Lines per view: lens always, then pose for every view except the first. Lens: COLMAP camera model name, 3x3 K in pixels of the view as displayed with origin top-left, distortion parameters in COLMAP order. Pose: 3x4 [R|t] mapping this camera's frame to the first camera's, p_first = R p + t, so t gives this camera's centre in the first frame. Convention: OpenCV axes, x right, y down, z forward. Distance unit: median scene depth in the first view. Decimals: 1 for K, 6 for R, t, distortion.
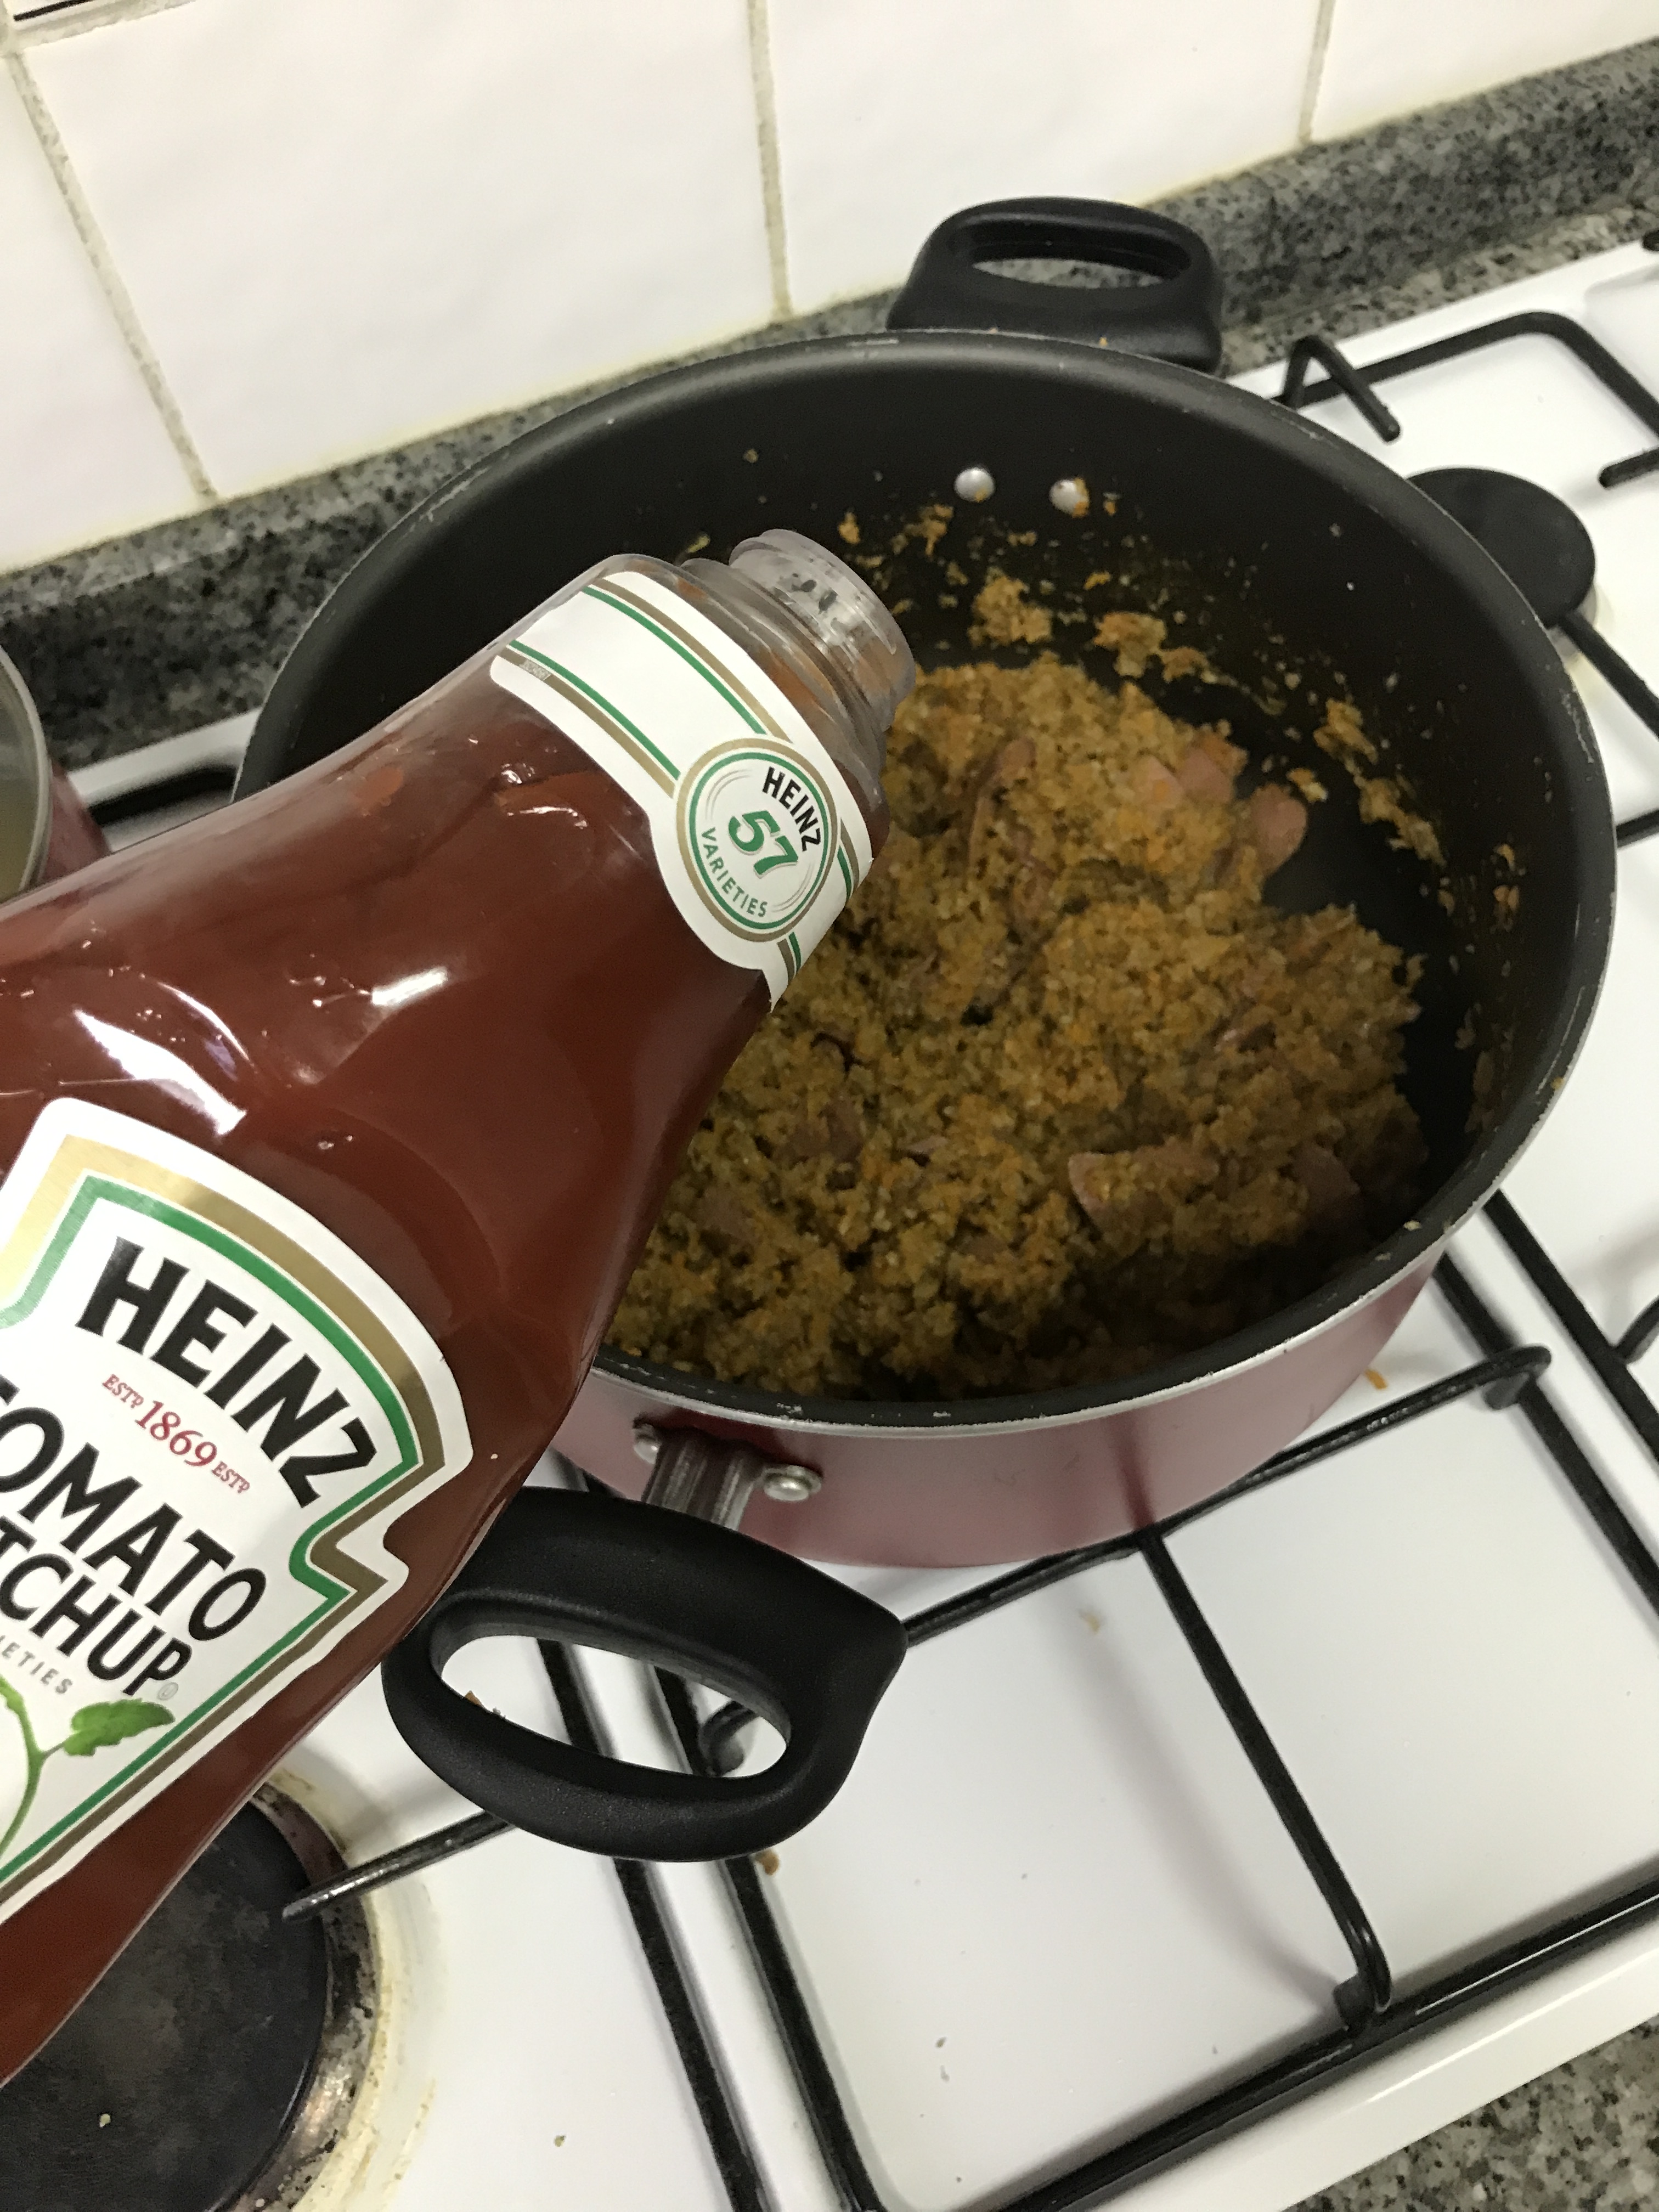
lens RADIAL K [[1854.1, 0, 825.8], [0, 1854.1, 1046.2], [0, 0, 1]] dist [-0.000389, 0.043557]
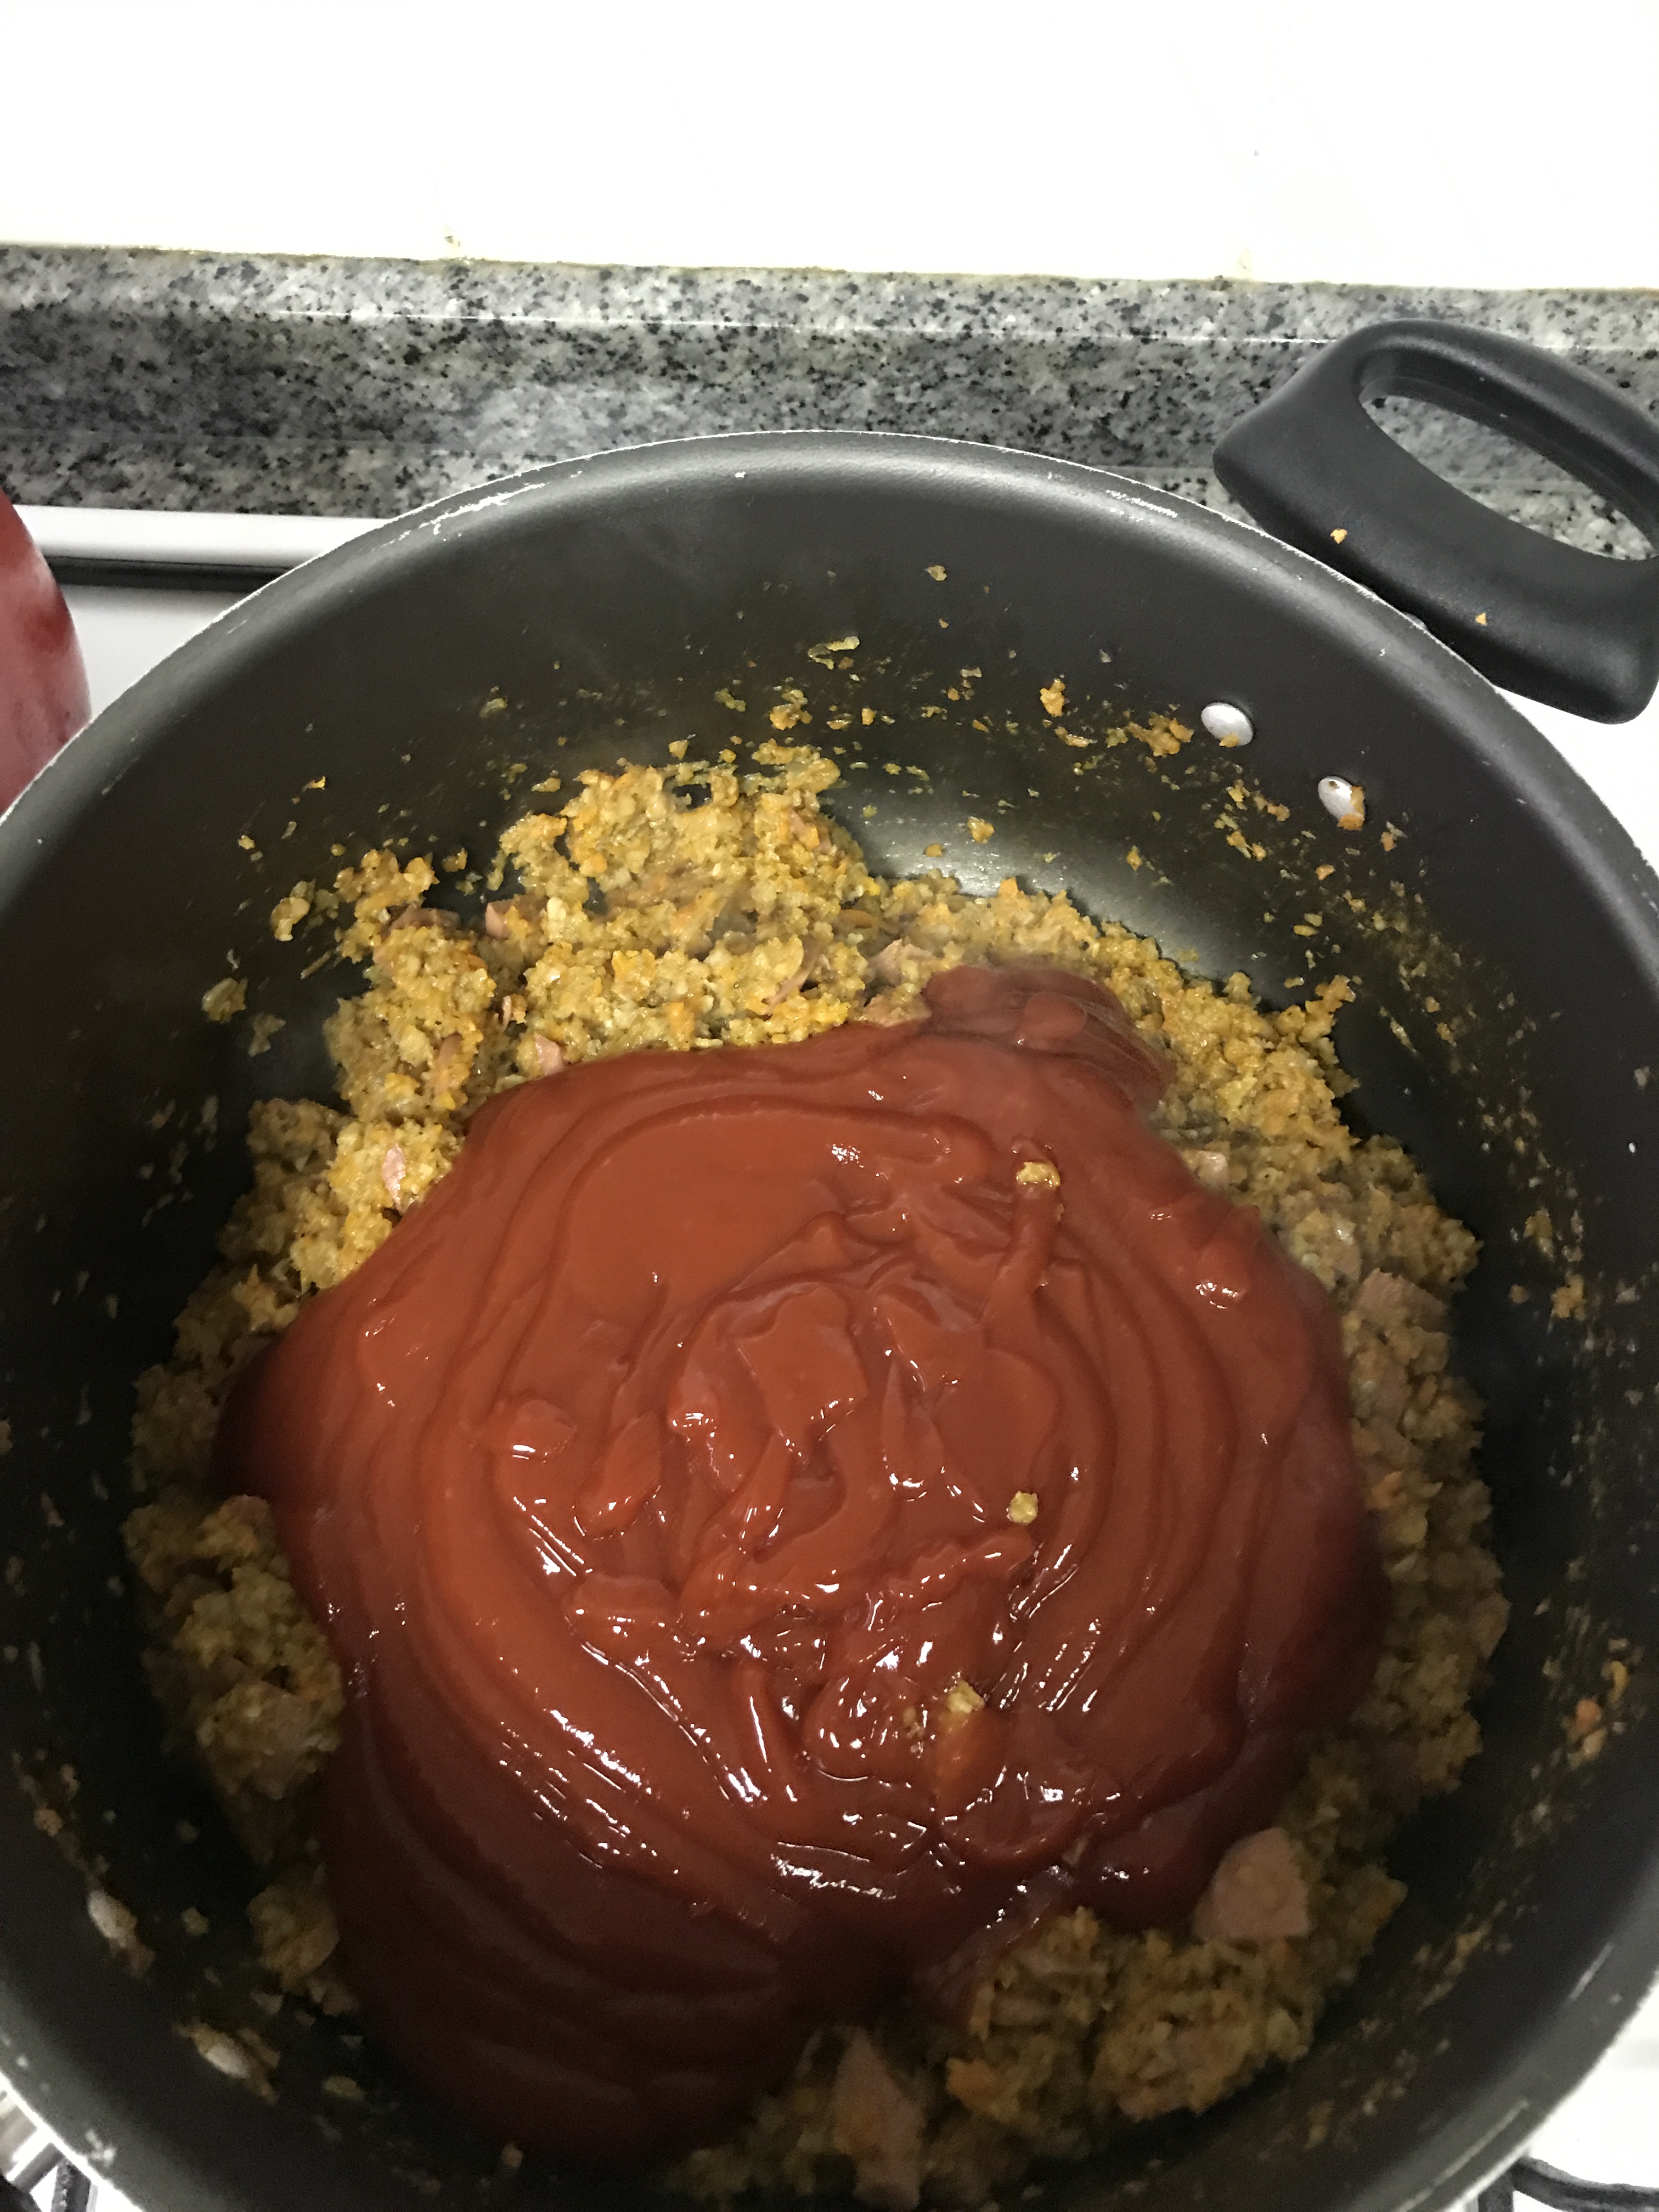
lens RADIAL K [[1854.1, 0, 840.3], [0, 1854.1, 1069.2], [0, 0, 1]] dist [-0.000389, 0.043557]
pose [[0.891035, 0.431874, -0.139794, 0.081263], [-0.398627, 0.891760, 0.214152, -0.217021], [0.217149, -0.135091, 0.966745, 0.214779]]
